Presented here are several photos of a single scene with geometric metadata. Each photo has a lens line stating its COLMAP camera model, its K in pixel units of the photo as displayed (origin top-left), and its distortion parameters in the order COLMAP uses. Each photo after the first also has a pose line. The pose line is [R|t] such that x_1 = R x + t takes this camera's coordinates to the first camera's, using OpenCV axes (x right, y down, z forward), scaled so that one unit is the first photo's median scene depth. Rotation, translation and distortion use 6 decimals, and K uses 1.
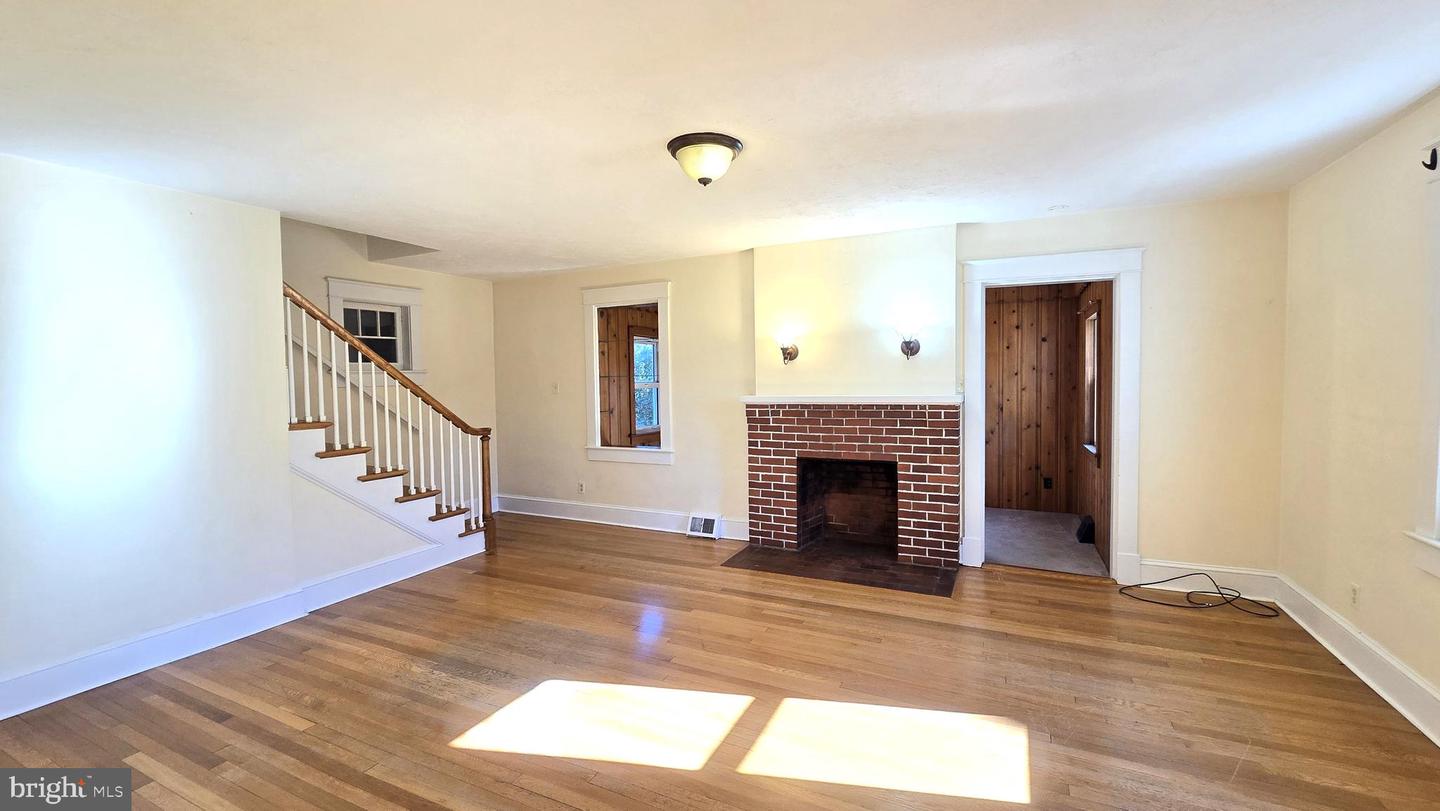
lens RADIAL K [[588.0, 0, 727.4], [0, 588.0, 402.5], [0, 0, 1]] dist [0.000308, -0.000317]
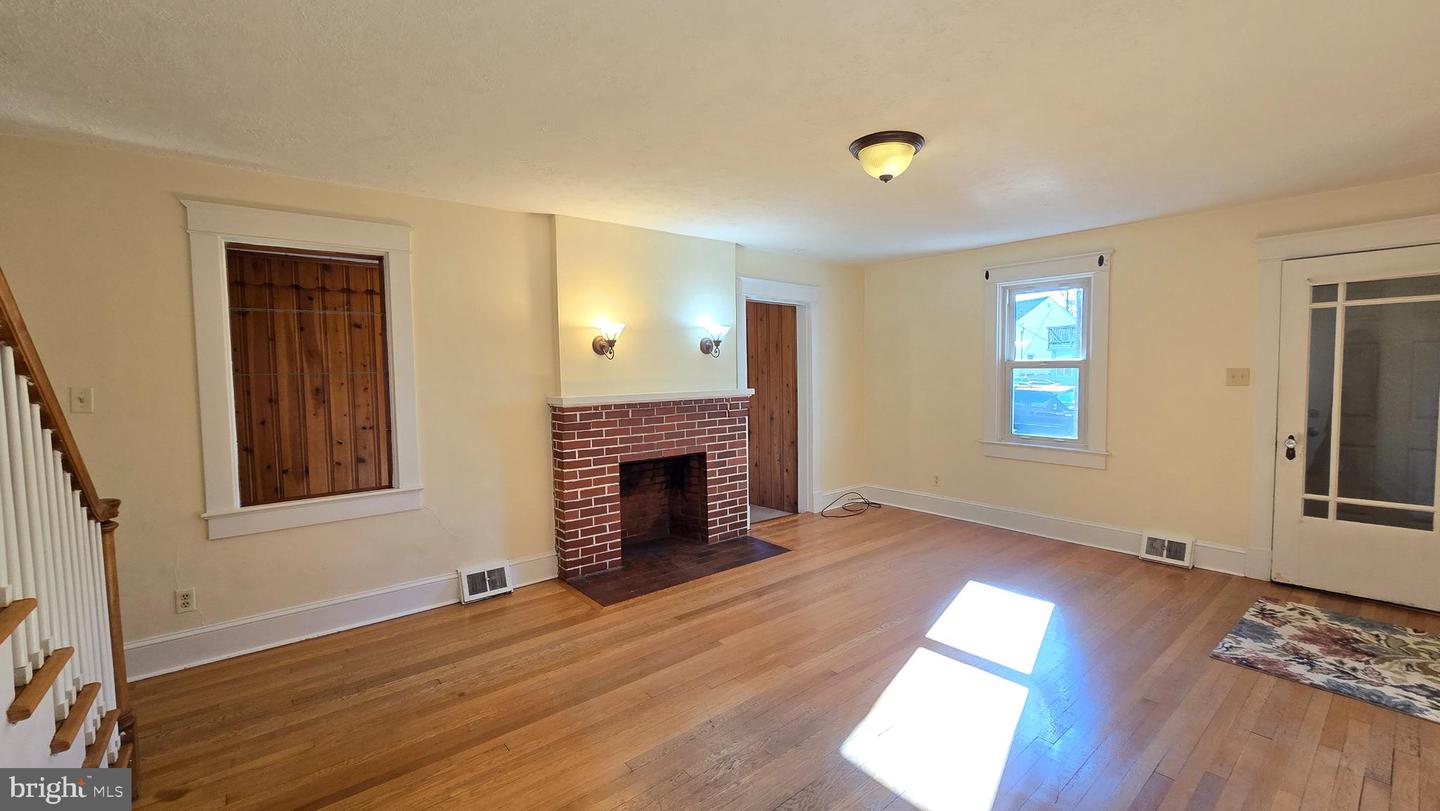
lens RADIAL K [[590.1, 0, 726.5], [0, 590.1, 401.5], [0, 0, 1]] dist [-0.002158, -0.000521]
pose [[0.416696, -0.038356, 0.908236, -0.633932], [0.051426, 0.998504, 0.018574, -0.008931], [-0.907590, 0.038967, 0.418045, 0.477424]]
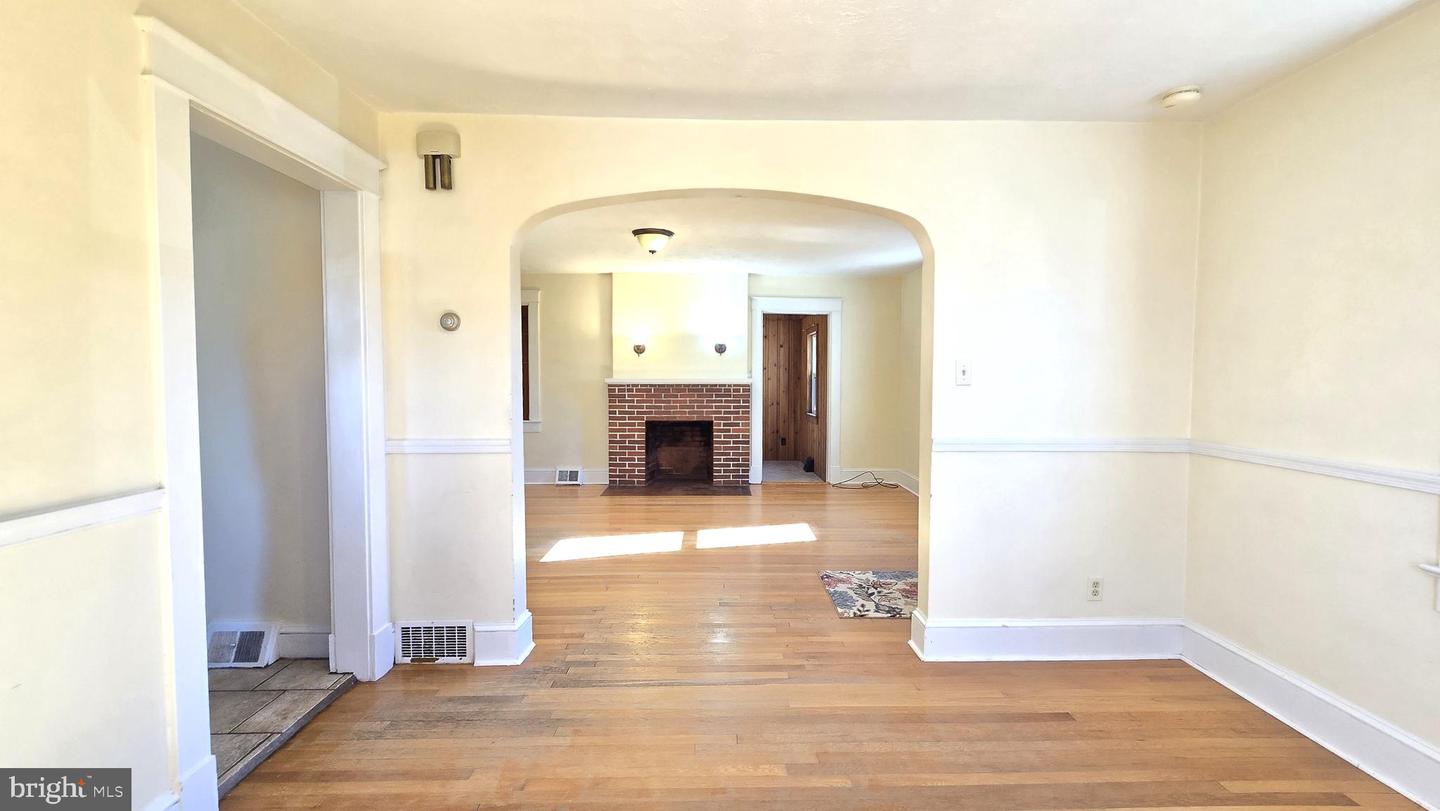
lens RADIAL K [[618.1, 0, 720.0], [0, 618.1, 405.5], [0, 0, 1]] dist [-0.000519, -0.000101]
pose [[0.895712, -0.004046, 0.444617, -0.398523], [0.002302, 0.999987, 0.004464, 0.049706], [-0.444630, -0.002975, 0.895710, -0.450127]]
